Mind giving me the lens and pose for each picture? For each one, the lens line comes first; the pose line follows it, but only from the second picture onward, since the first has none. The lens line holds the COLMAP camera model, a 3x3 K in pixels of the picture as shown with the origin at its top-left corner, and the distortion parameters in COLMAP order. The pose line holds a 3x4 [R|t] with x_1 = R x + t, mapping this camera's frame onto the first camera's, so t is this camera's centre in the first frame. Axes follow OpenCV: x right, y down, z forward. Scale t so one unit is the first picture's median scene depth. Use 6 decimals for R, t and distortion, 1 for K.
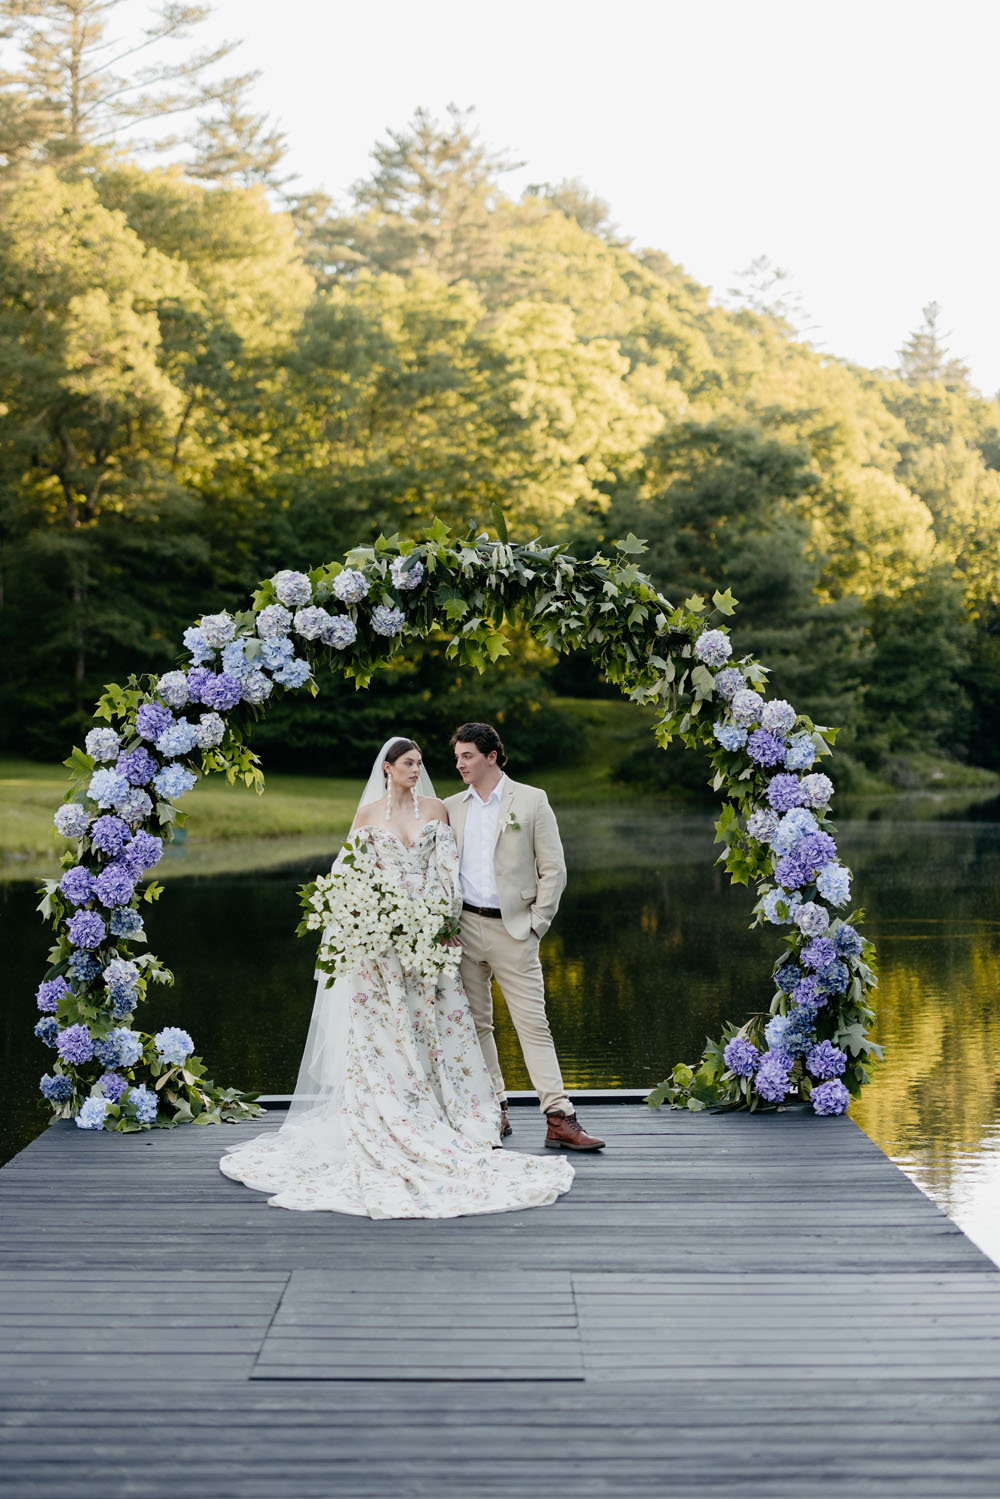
lens RADIAL K [[2253.4, 0, 499.4], [0, 2253.4, 761.7], [0, 0, 1]] dist [0.047469, 0.000000]
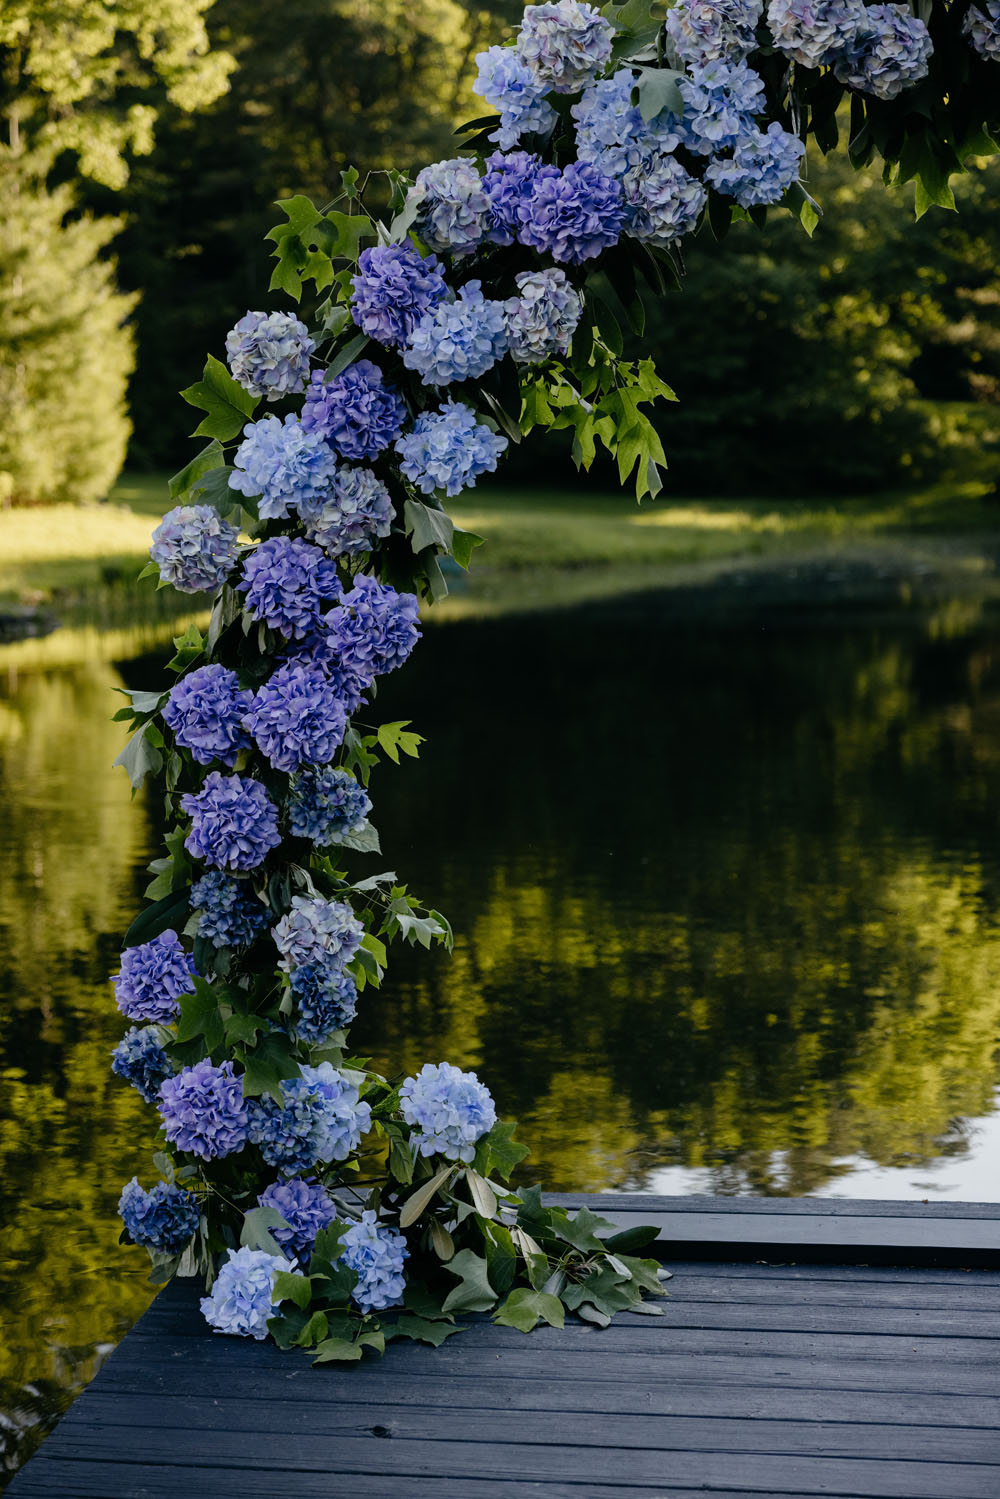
lens RADIAL K [[2681.6, 0, 511.2], [0, 2681.6, 757.7], [0, 0, 1]] dist [0.072833, 0.000000]
pose [[0.992593, 0.018095, -0.120133, -0.076885], [-0.005477, 0.994506, 0.104537, 0.013034], [0.121364, -0.103105, 0.987239, 0.537890]]
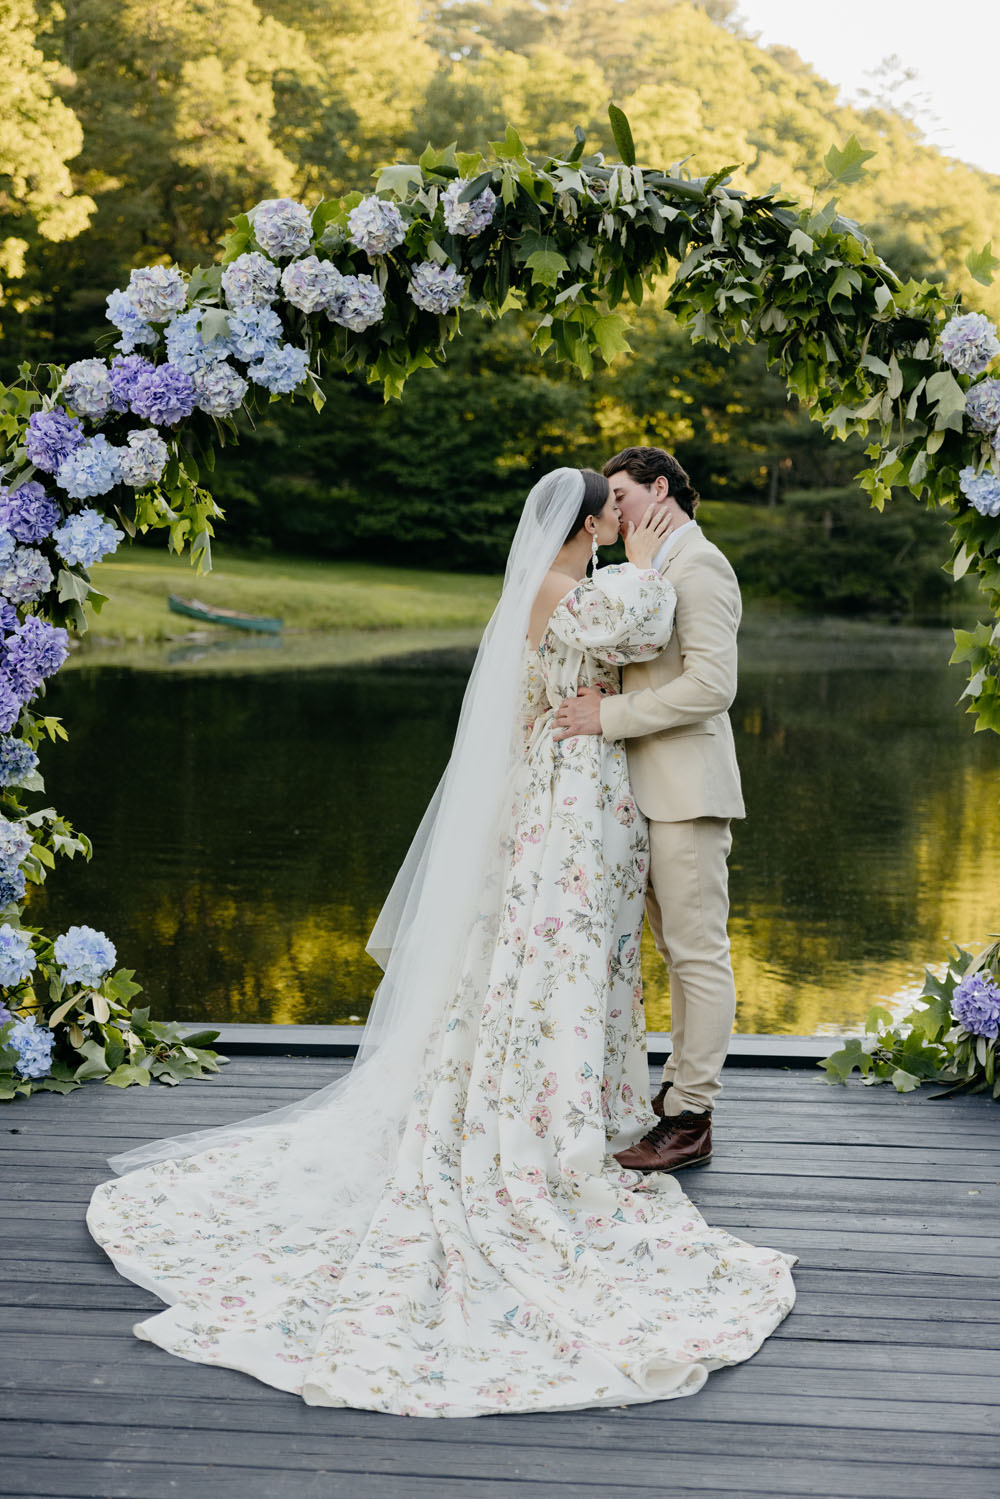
lens RADIAL K [[2253.4, 0, 506.0], [0, 2253.4, 764.5], [0, 0, 1]] dist [0.047469, 0.000000]
pose [[0.998547, 0.033090, -0.042533, 0.000095], [-0.029099, 0.995403, 0.091252, 0.010498], [0.045357, -0.089882, 0.994919, 0.378192]]
